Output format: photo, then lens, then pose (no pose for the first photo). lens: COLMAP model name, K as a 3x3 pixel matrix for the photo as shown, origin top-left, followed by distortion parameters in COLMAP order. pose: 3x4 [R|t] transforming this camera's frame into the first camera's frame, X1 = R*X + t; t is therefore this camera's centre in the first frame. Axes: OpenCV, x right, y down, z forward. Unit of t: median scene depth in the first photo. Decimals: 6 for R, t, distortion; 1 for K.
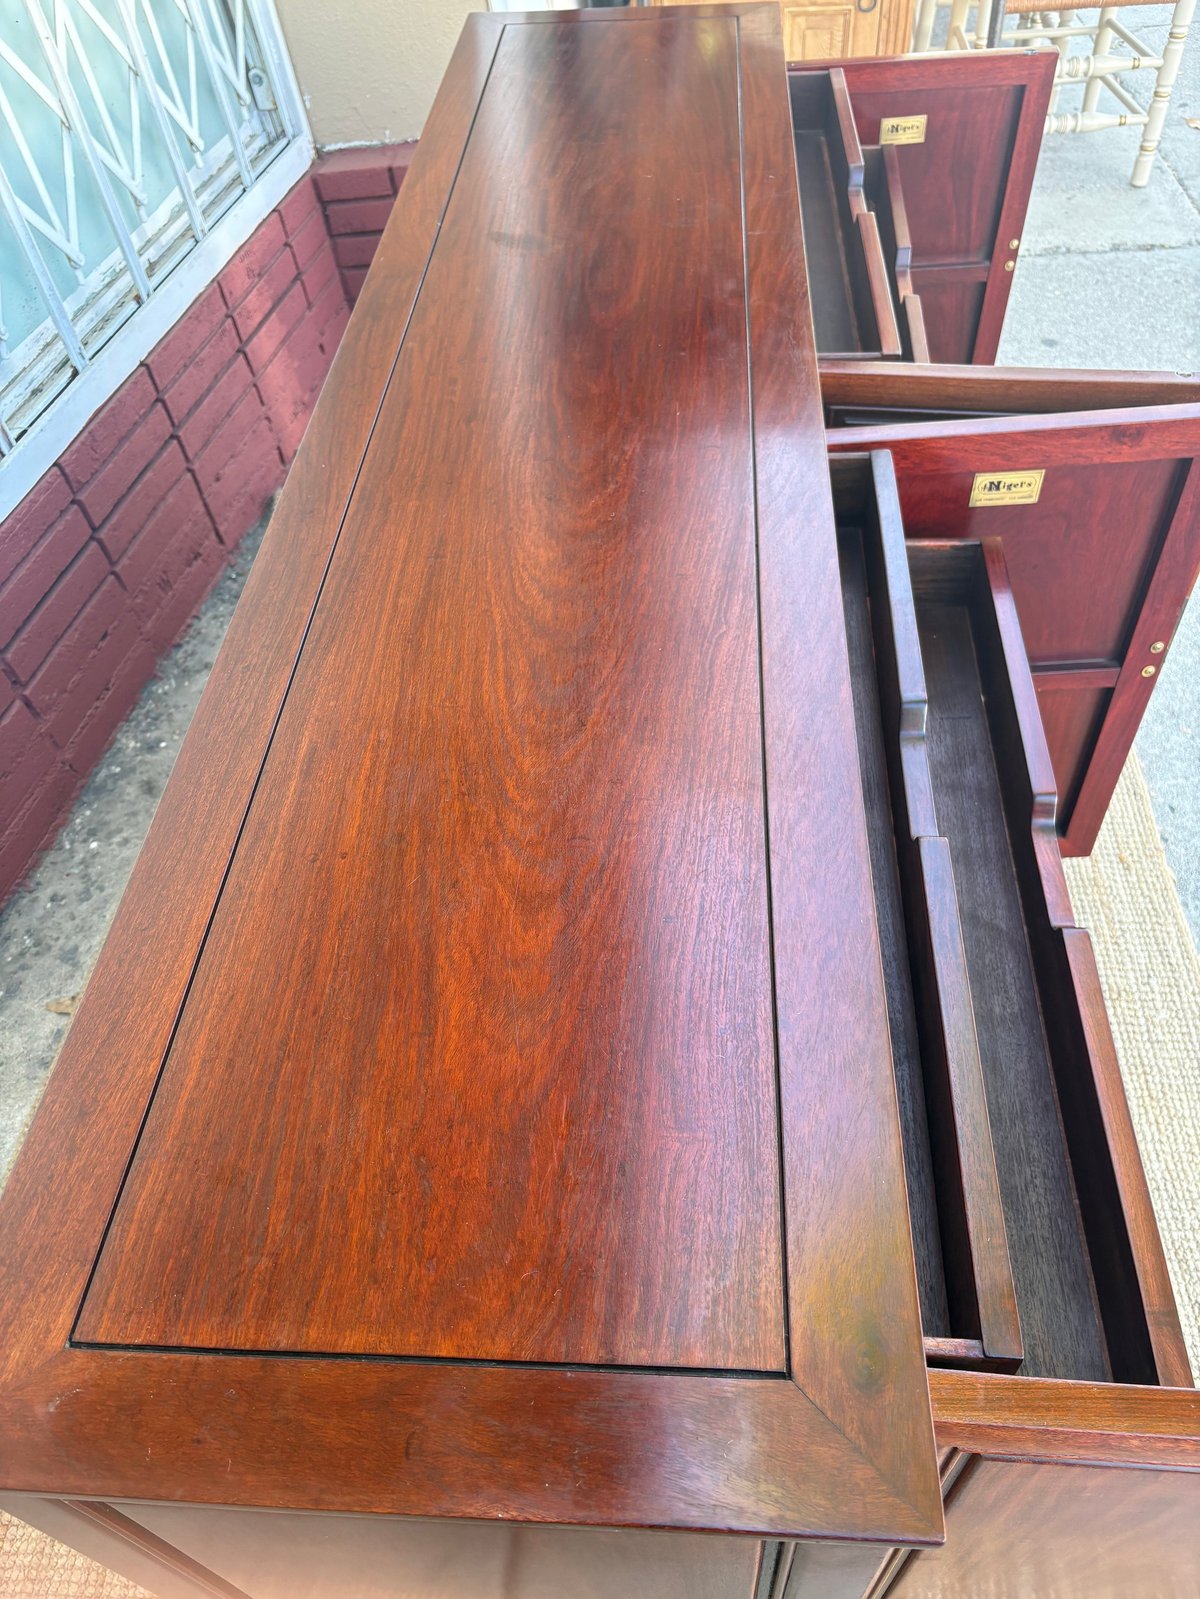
lens RADIAL K [[1216.4, 0, 601.9], [0, 1216.4, 802.4], [0, 0, 1]] dist [0.054278, -0.044626]
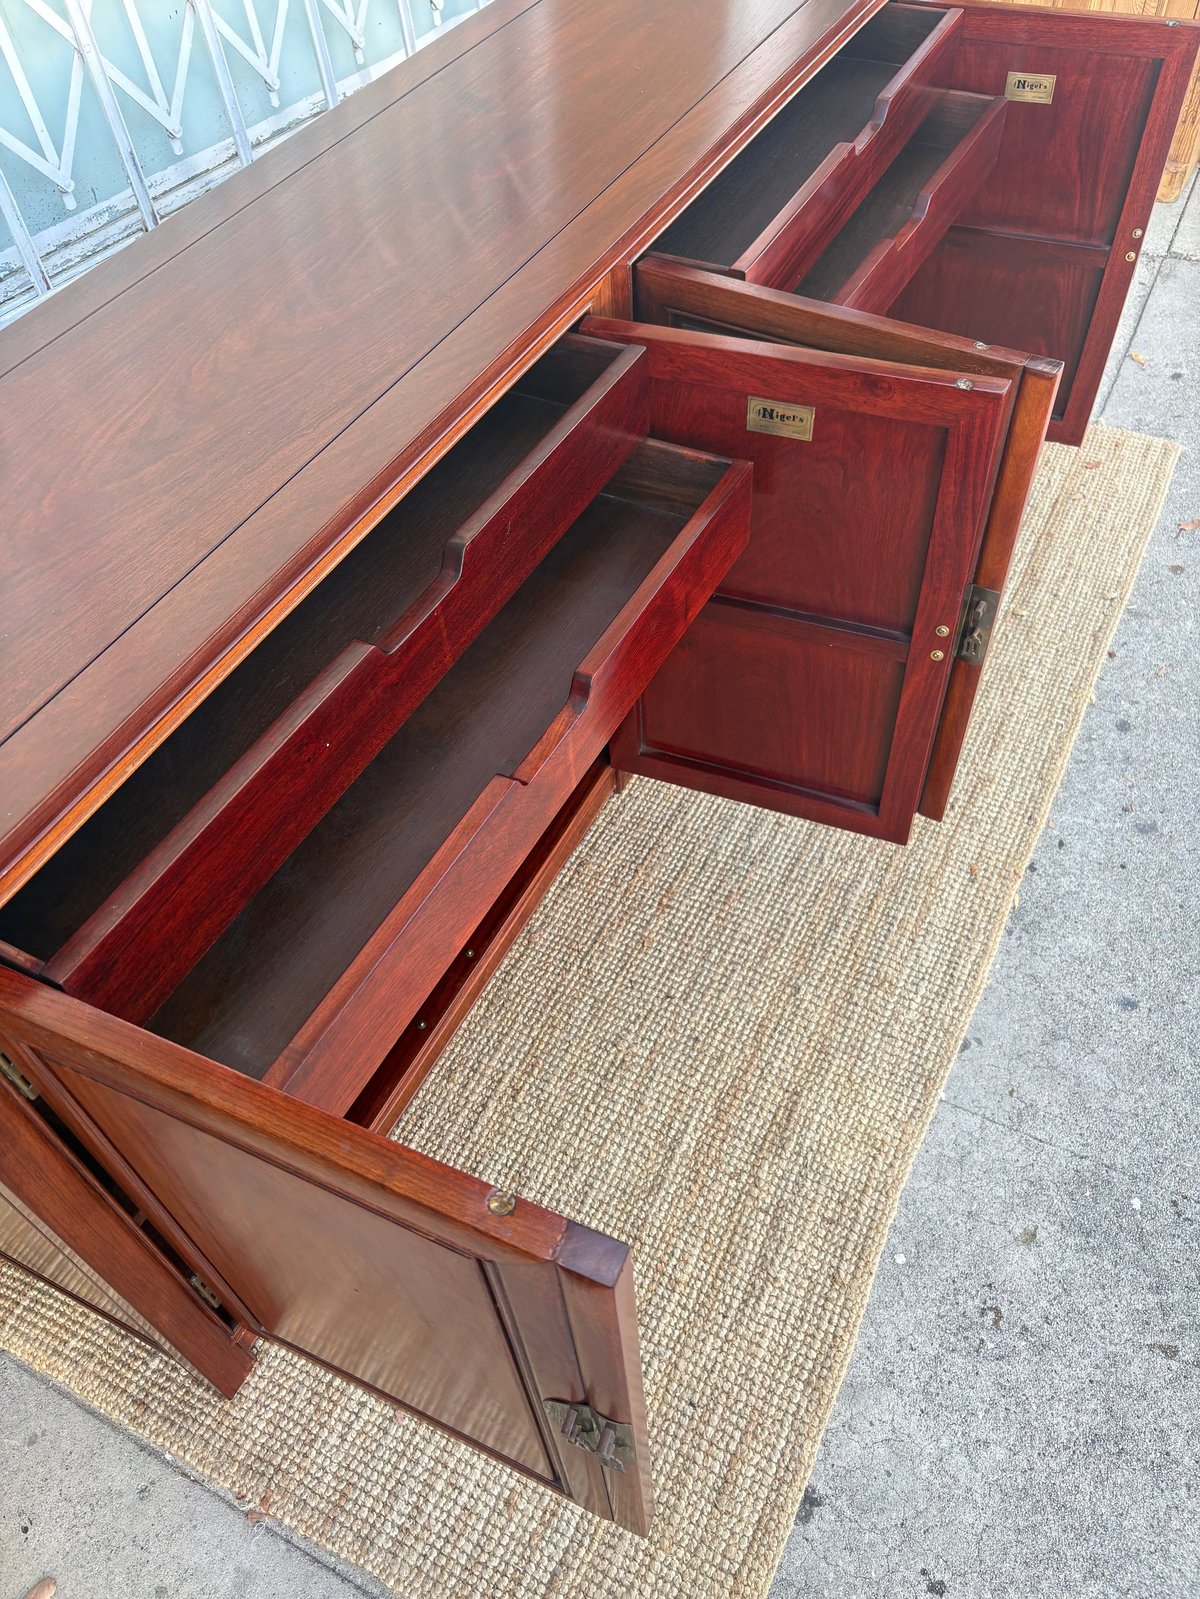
lens RADIAL K [[1216.4, 0, 596.2], [0, 1216.4, 800.9], [0, 0, 1]] dist [0.054278, -0.044626]
pose [[0.918080, 0.309913, -0.247148, 0.451854], [-0.299967, 0.950761, 0.077929, 0.009456], [0.259130, 0.002591, 0.965839, -0.014497]]
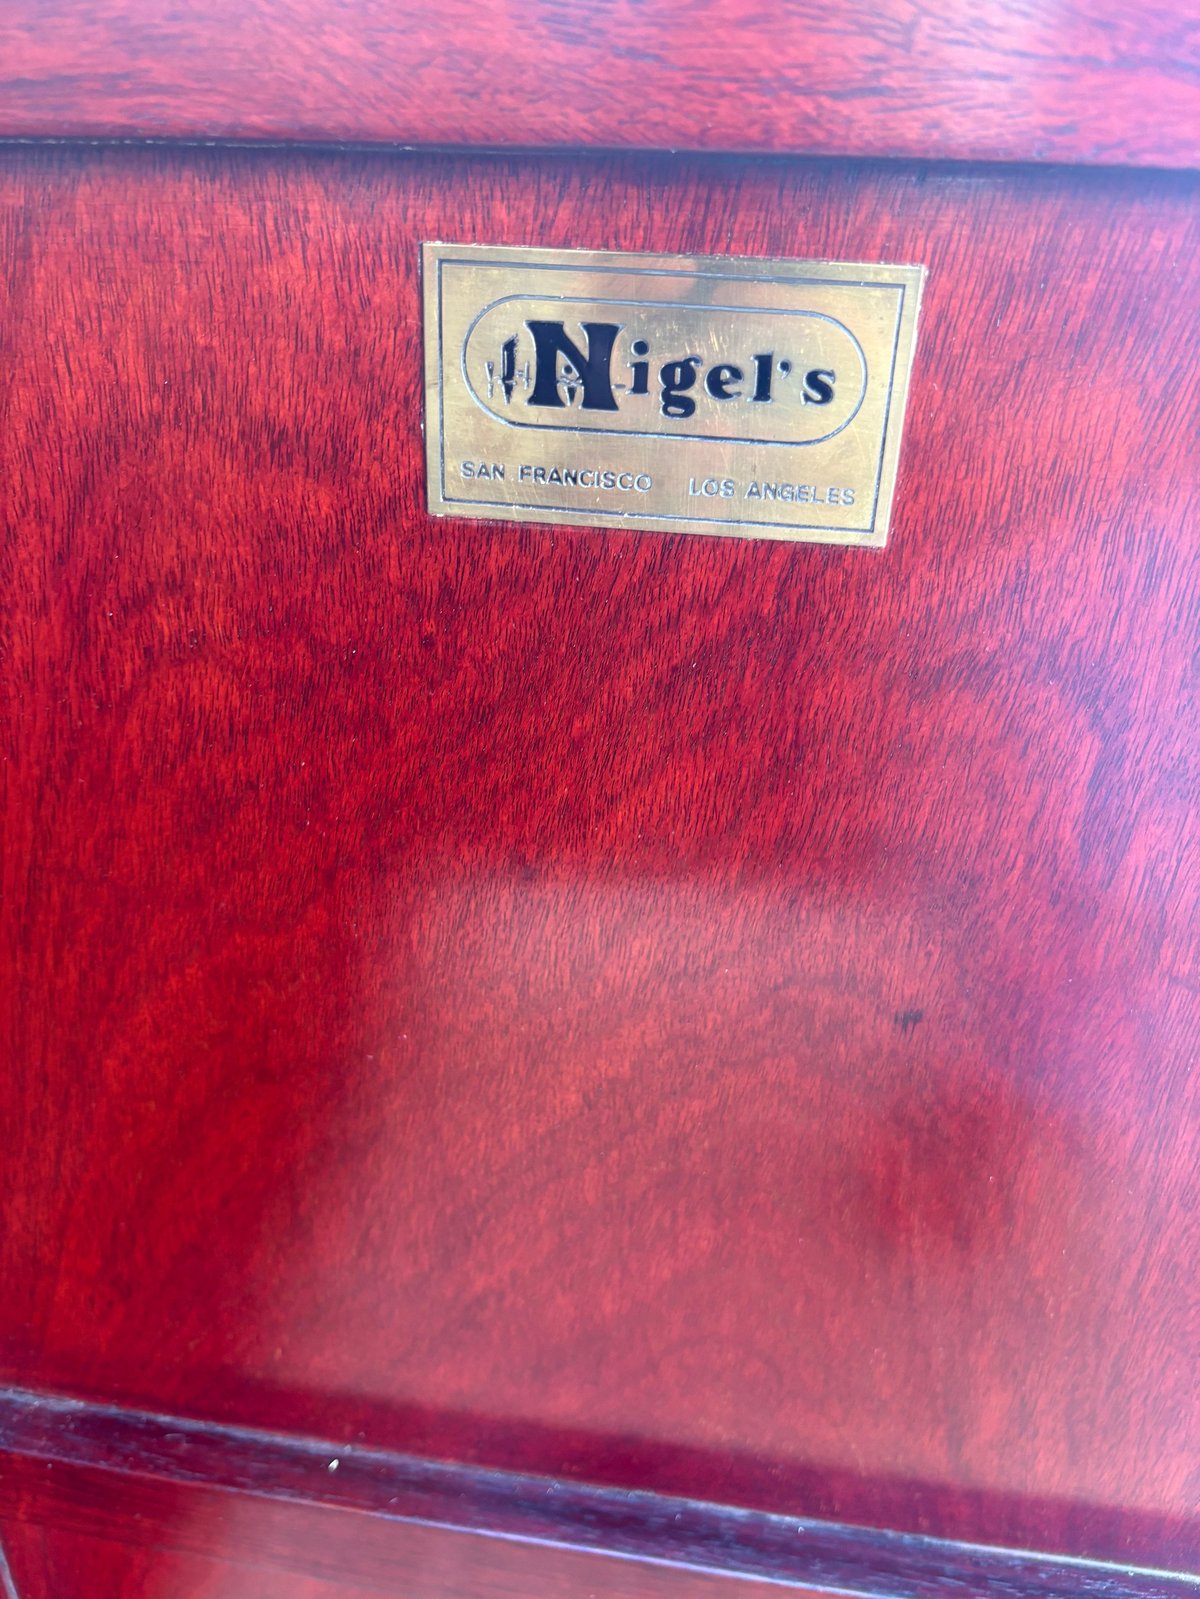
lens RADIAL K [[1216.4, 0, 600.8], [0, 1216.4, 799.5], [0, 0, 1]] dist [0.054278, -0.044626]
pose [[0.979348, 0.166813, -0.114244, 0.291197], [-0.197655, 0.908844, -0.367335, -0.134740], [0.042553, 0.382330, 0.923046, 0.743658]]
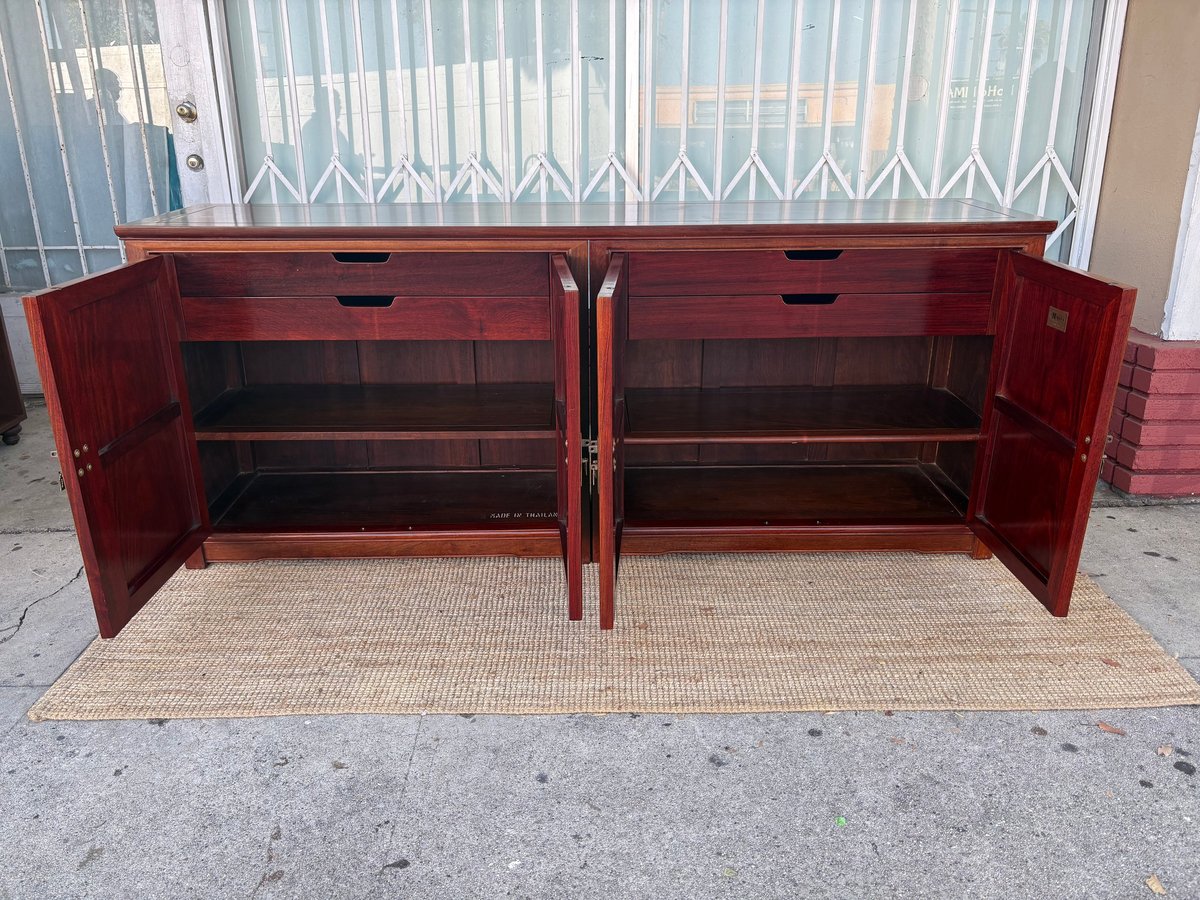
lens RADIAL K [[912.9, 0, 605.7], [0, 912.9, 448.2], [0, 0, 1]] dist [0.054278, -0.044626]
pose [[0.087216, 0.416092, -0.905130, 1.492621], [-0.749886, 0.625550, 0.215311, -0.407386], [0.655793, 0.659966, 0.366579, 0.548741]]
